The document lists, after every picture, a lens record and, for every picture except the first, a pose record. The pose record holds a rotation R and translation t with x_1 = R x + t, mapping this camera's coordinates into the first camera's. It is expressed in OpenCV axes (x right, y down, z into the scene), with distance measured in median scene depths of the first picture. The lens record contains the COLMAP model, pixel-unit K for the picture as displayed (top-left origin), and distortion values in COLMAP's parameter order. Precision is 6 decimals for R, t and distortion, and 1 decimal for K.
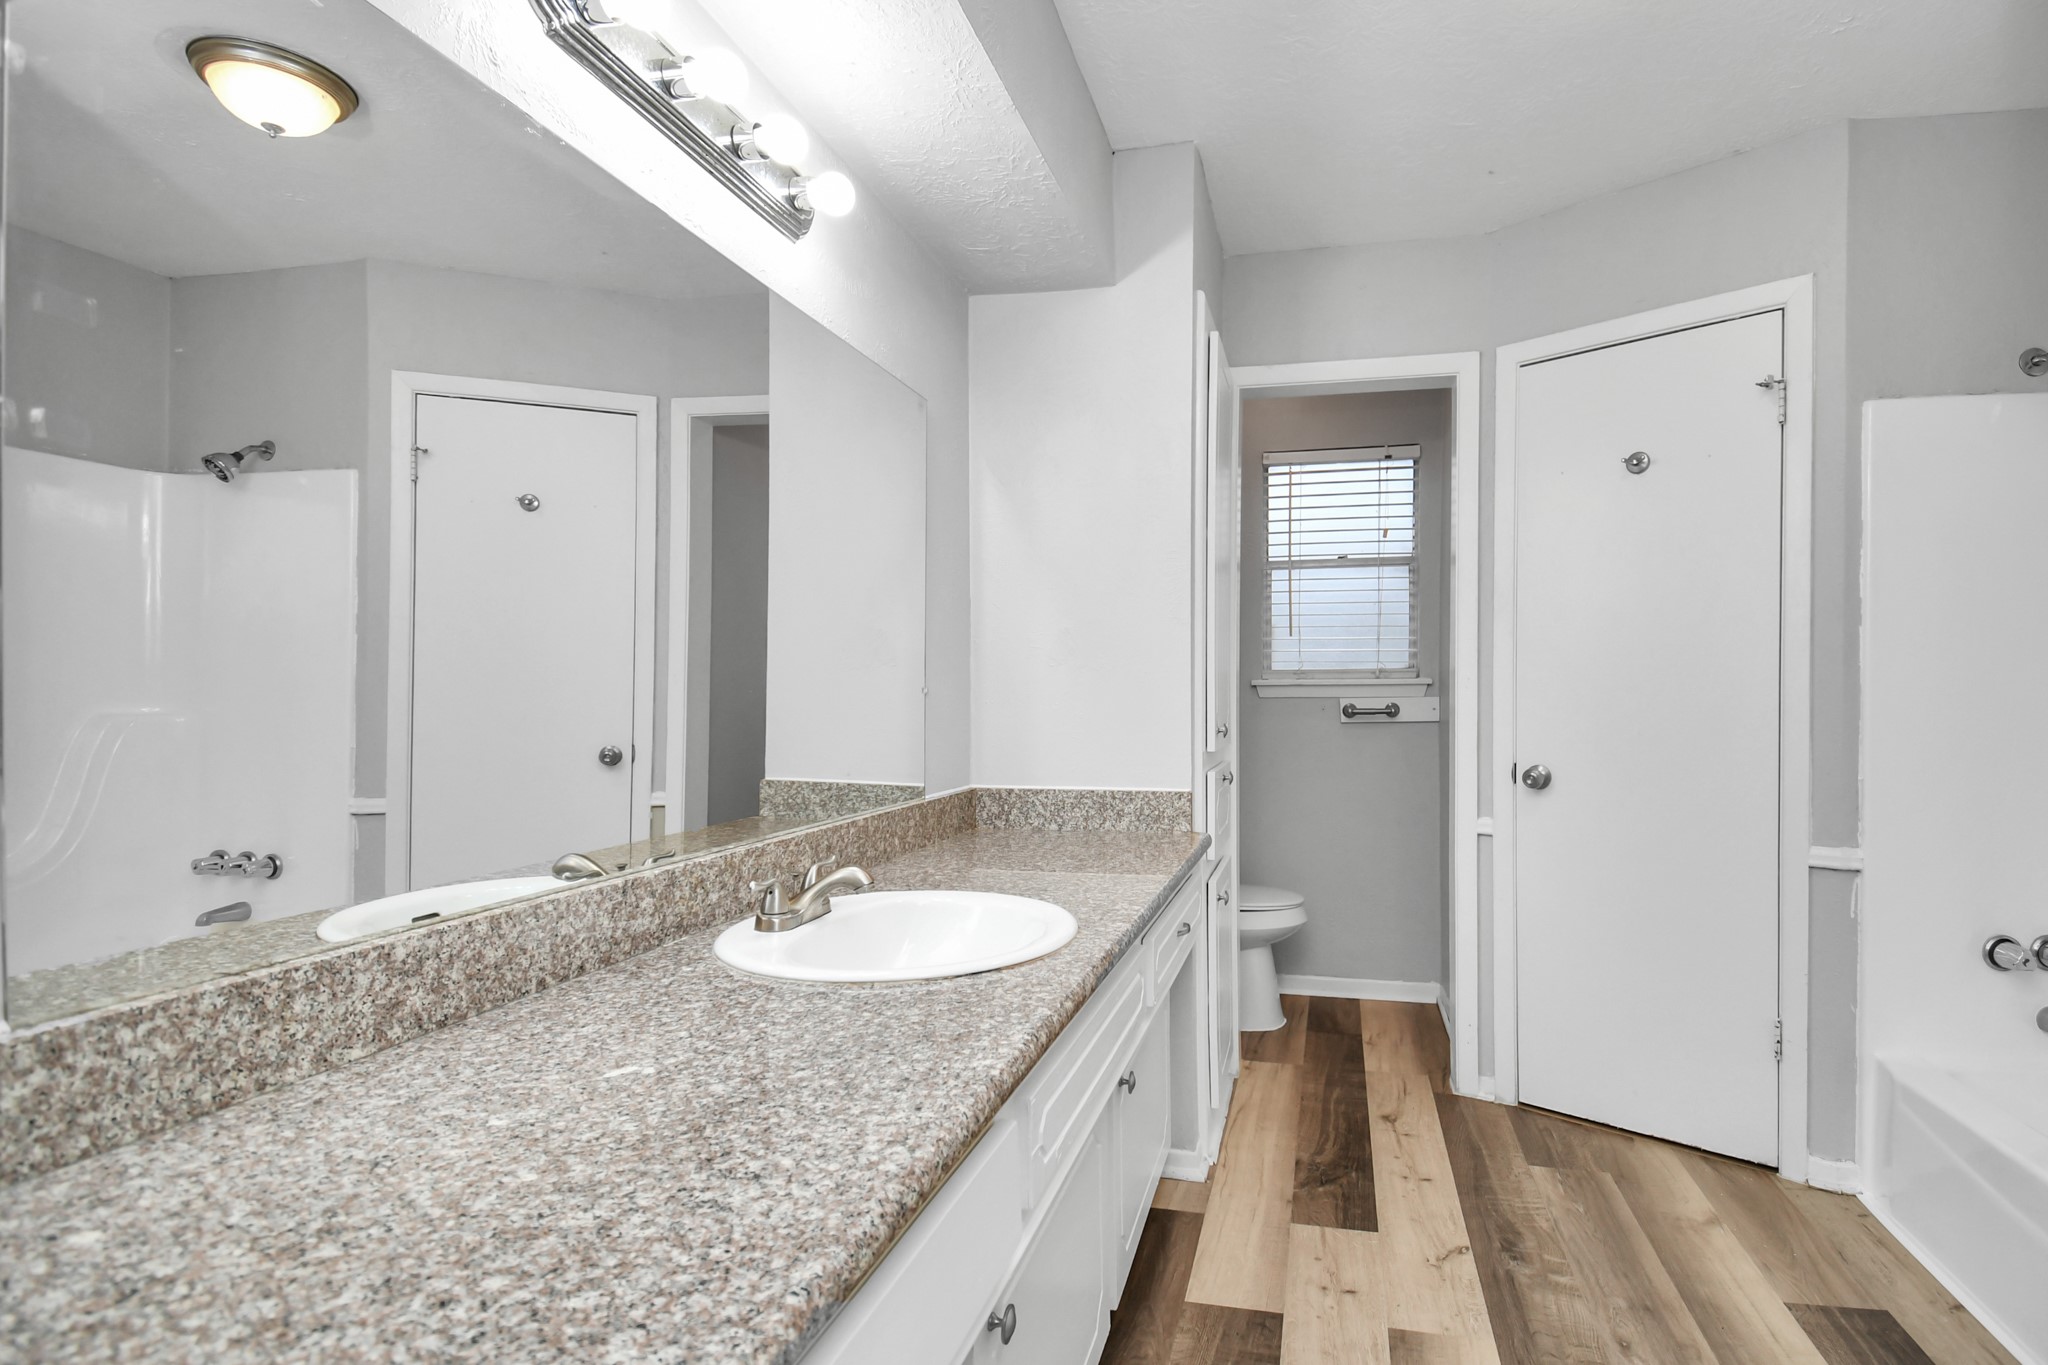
lens RADIAL K [[931.5, 0, 1037.5], [0, 931.5, 683.2], [0, 0, 1]] dist [0.019442, -0.028878]
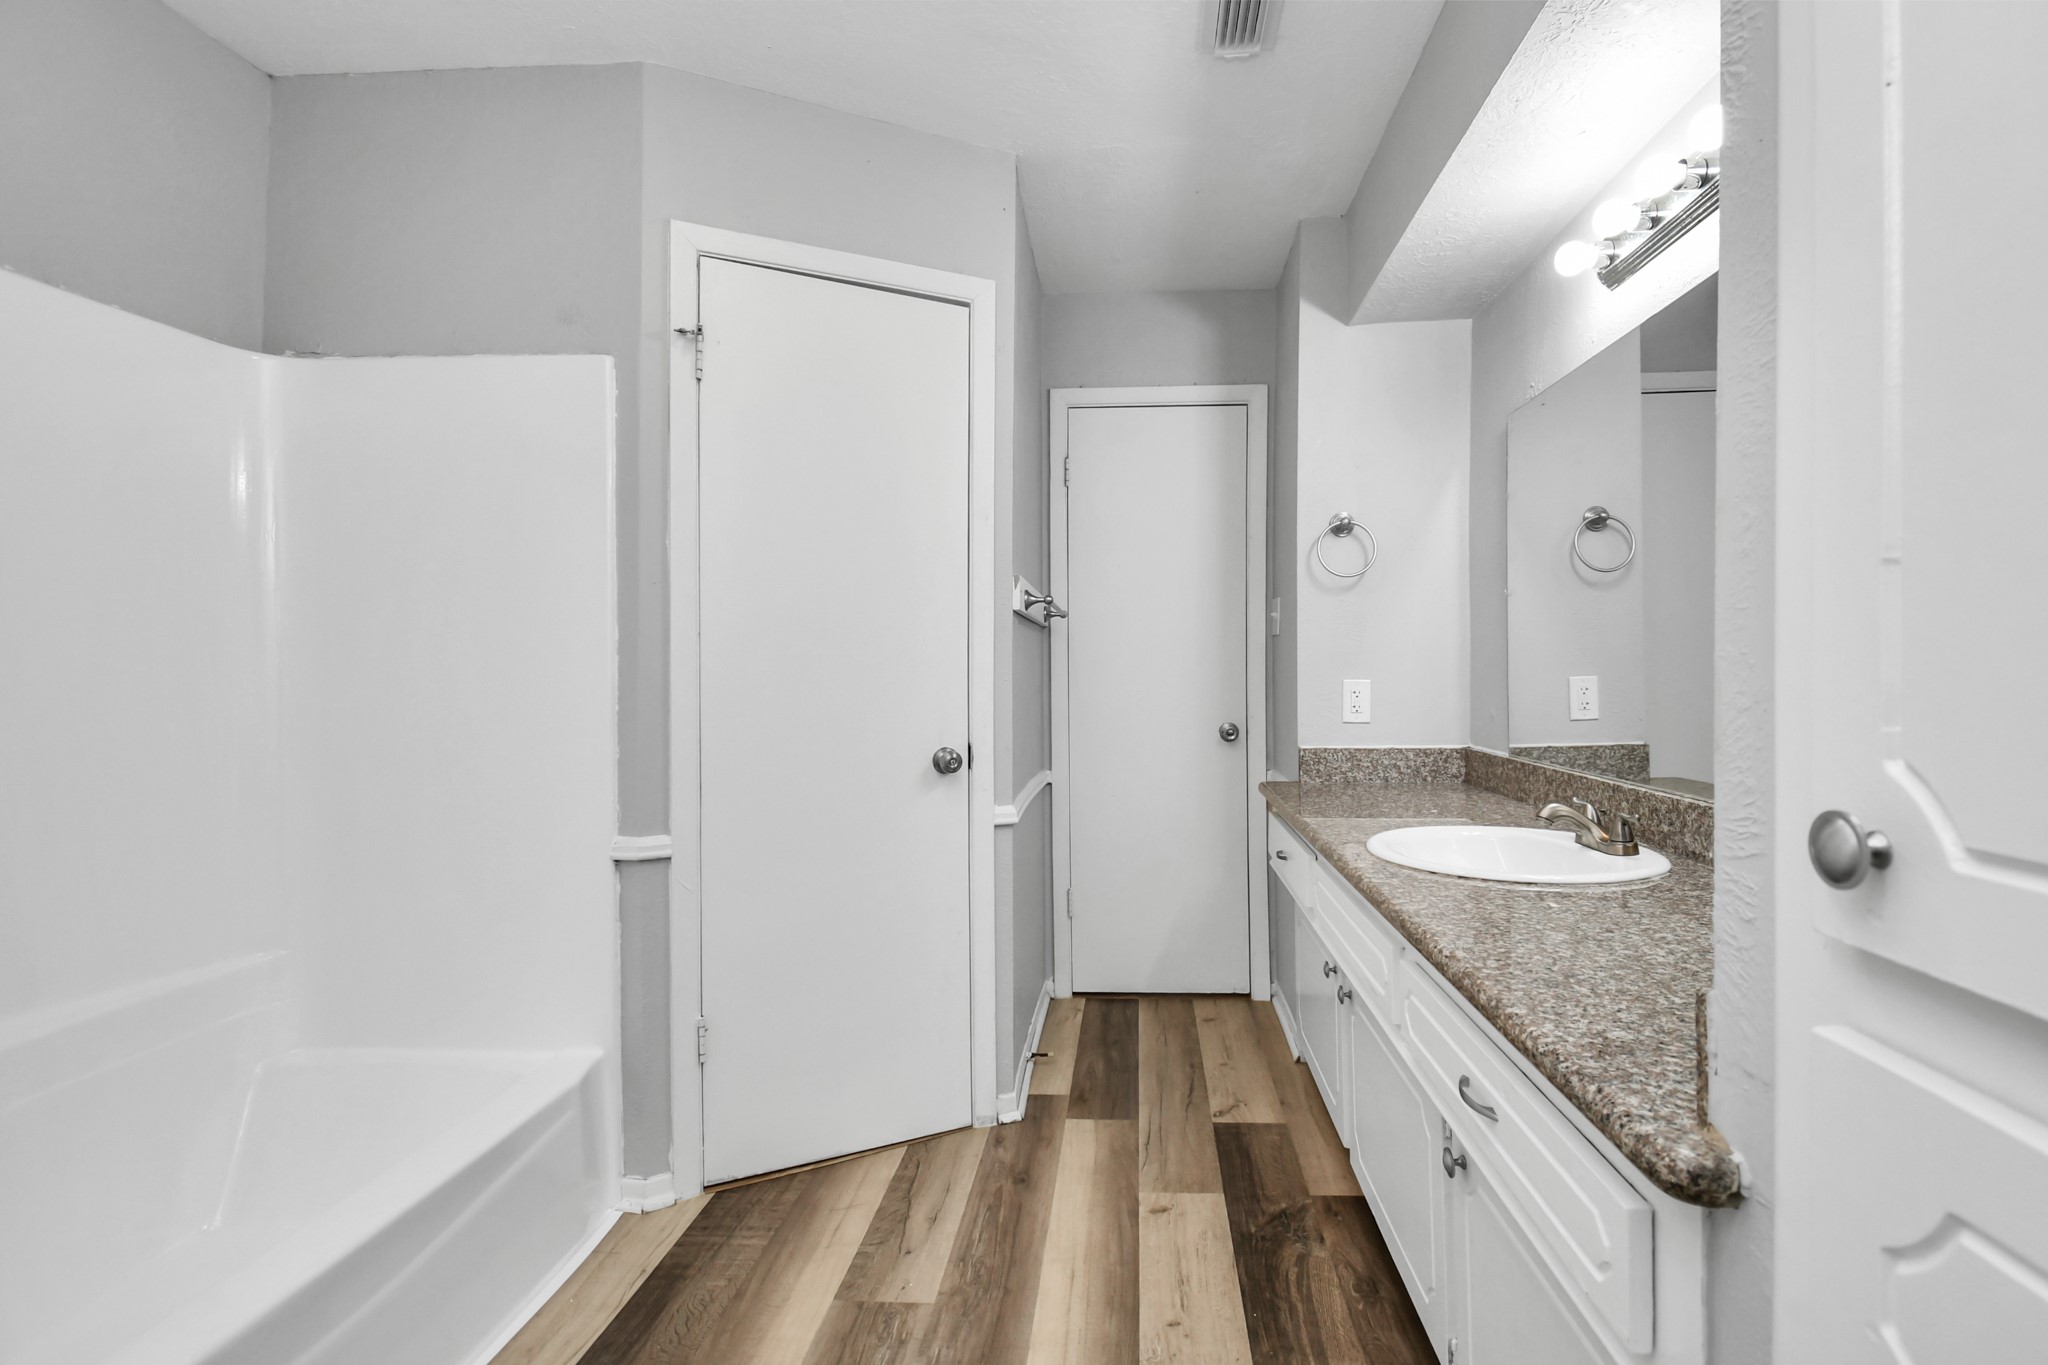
lens RADIAL K [[942.3, 0, 1037.7], [0, 942.3, 681.3], [0, 0, 1]] dist [0.023404, -0.030409]
pose [[-0.978556, 0.005271, -0.205914, 0.748148], [0.004937, 0.999986, 0.002136, 0.026904], [0.205922, 0.001074, -0.978568, 2.106129]]
